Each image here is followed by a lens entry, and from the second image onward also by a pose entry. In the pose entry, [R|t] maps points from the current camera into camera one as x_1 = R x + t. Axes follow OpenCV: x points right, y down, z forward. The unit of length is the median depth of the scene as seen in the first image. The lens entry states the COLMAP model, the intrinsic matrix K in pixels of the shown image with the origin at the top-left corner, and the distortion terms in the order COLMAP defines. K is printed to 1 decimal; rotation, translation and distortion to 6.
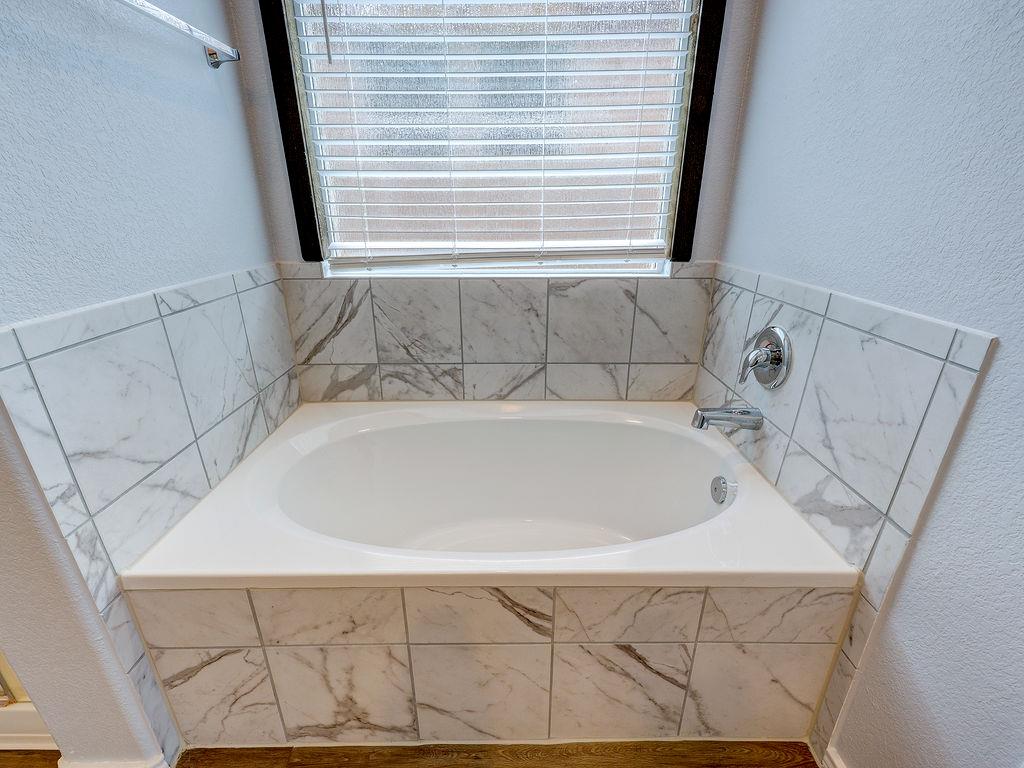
lens RADIAL K [[463.0, 0, 519.2], [0, 463.0, 388.0], [0, 0, 1]] dist [-0.007562, 0.001956]
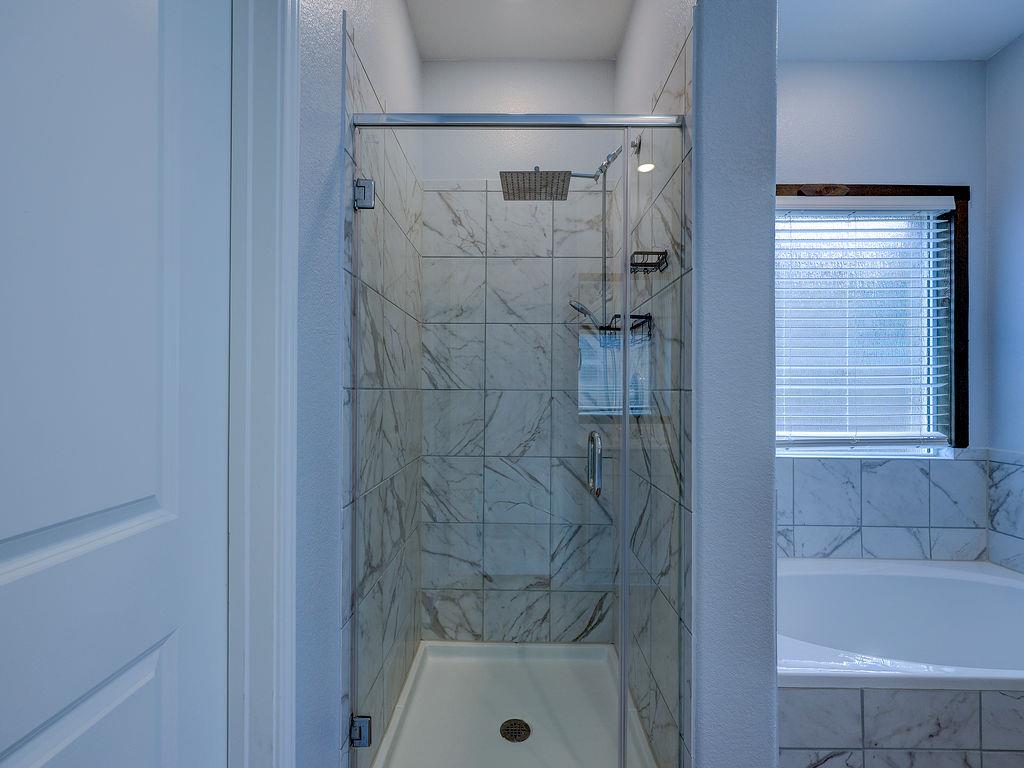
lens RADIAL K [[463.0, 0, 507.1], [0, 463.0, 386.5], [0, 0, 1]] dist [-0.007562, 0.001956]
pose [[0.999597, 0.011246, -0.026083, -0.917109], [-0.020271, 0.925696, -0.377725, 0.091087], [0.019897, 0.378102, 0.925550, -0.323154]]
